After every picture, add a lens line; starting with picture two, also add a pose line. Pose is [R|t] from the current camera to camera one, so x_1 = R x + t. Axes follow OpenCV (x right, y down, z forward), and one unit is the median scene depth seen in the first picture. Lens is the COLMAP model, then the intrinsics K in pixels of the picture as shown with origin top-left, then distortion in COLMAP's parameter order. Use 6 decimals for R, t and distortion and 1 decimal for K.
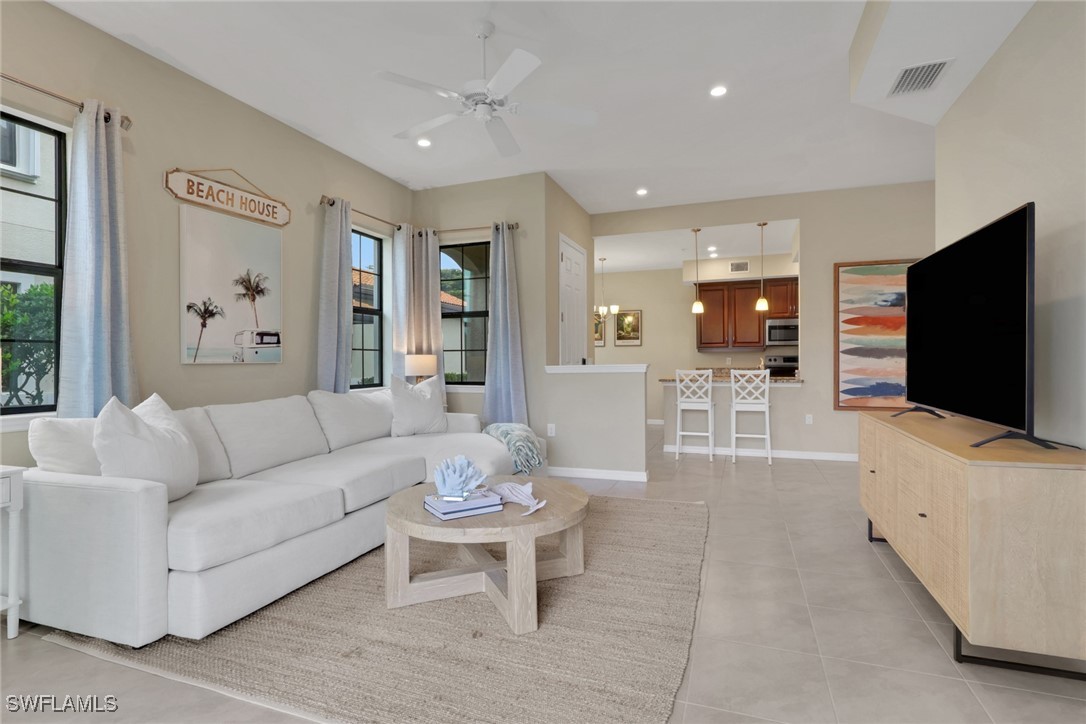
lens RADIAL K [[551.7, 0, 520.6], [0, 551.7, 371.0], [0, 0, 1]] dist [-0.000484, 0.000119]
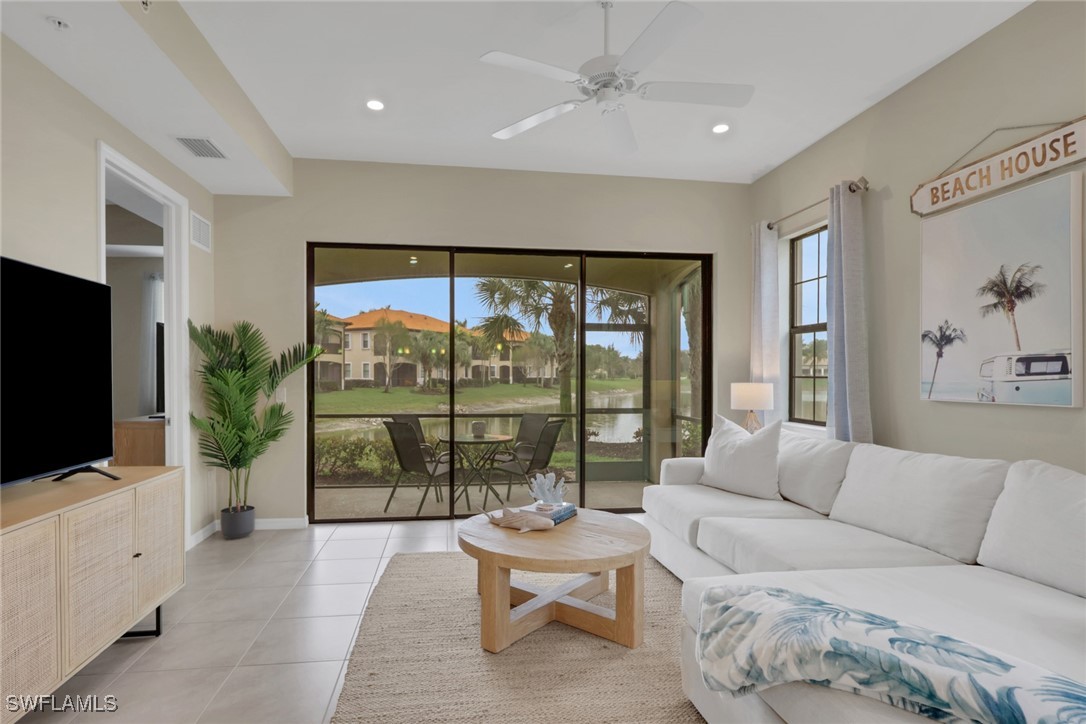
lens RADIAL K [[551.7, 0, 520.6], [0, 551.7, 371.0], [0, 0, 1]] dist [-0.000484, 0.000119]
pose [[-0.869529, 0.002735, -0.493875, 0.373664], [-0.003282, 0.999931, 0.011316, -0.064175], [0.493872, 0.011461, -0.869459, 1.371125]]
